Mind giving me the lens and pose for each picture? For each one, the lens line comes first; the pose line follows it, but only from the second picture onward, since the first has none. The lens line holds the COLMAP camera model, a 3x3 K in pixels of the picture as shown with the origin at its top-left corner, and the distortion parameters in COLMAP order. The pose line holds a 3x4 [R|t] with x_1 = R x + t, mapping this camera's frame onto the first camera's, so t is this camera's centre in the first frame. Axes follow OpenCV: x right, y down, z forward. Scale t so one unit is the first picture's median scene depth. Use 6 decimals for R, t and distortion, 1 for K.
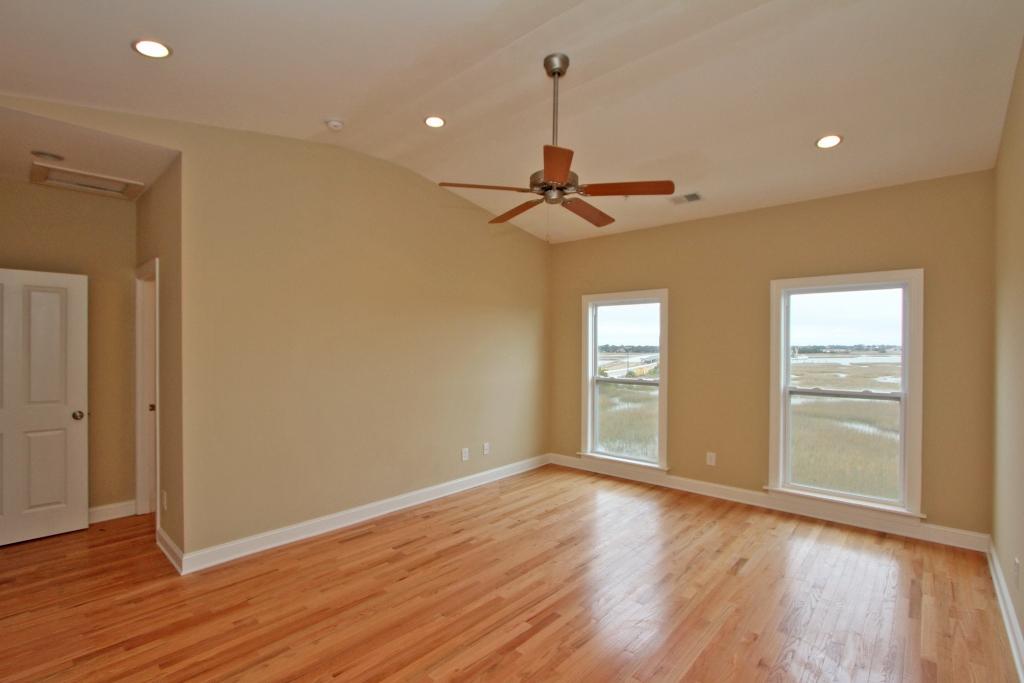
lens RADIAL K [[476.6, 0, 512.0], [0, 476.6, 341.5], [0, 0, 1]] dist [-0.001448, -0.000503]
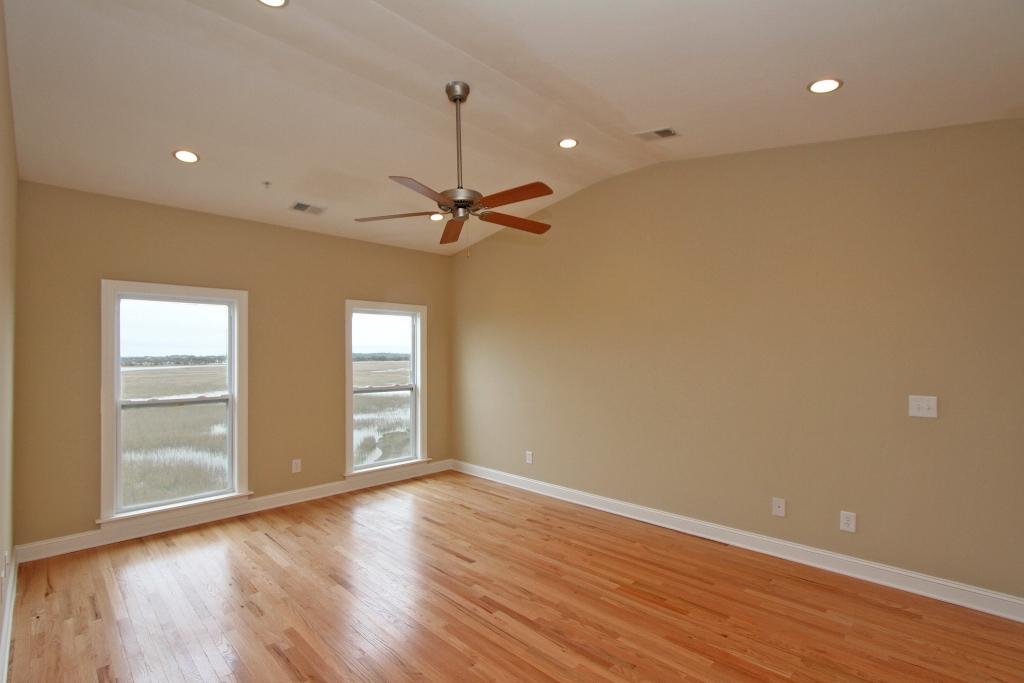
lens RADIAL K [[470.6, 0, 505.4], [0, 470.6, 349.3], [0, 0, 1]] dist [-0.018811, 0.003572]
pose [[0.063712, 0.006320, 0.997948, -0.638572], [-0.003780, 0.999974, -0.006091, 0.001339], [-0.997961, -0.003384, 0.063734, 0.566864]]
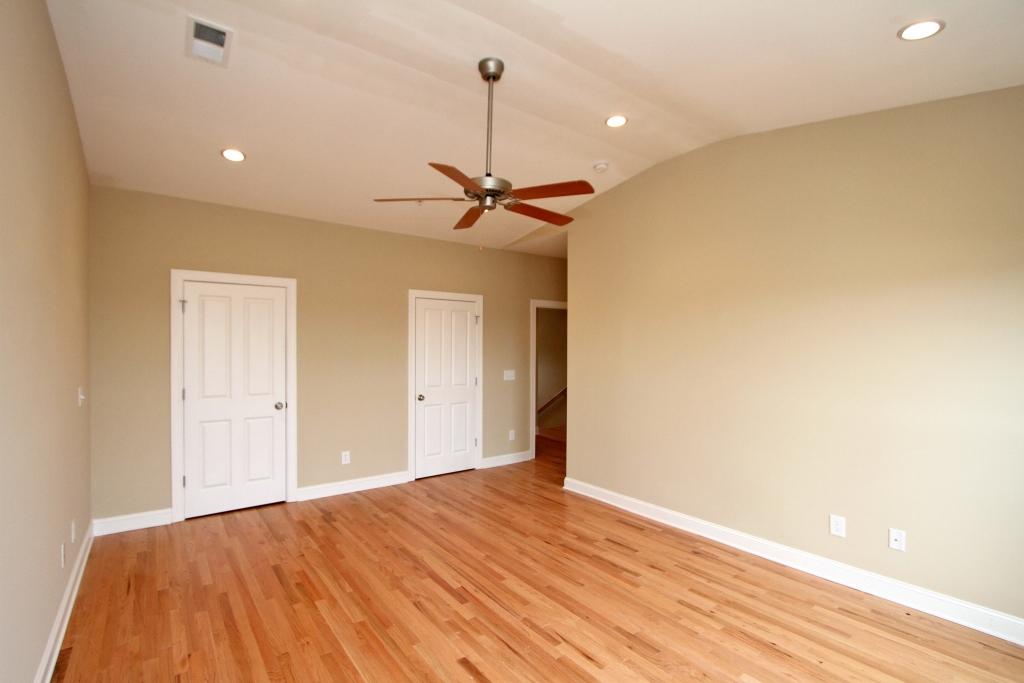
lens RADIAL K [[470.6, 0, 505.4], [0, 470.6, 349.3], [0, 0, 1]] dist [-0.018811, 0.003572]
pose [[-0.197813, -0.000655, -0.980239, 0.712390], [0.002147, 0.999997, -0.001101, 0.003883], [0.980237, -0.002322, -0.197811, 0.835560]]
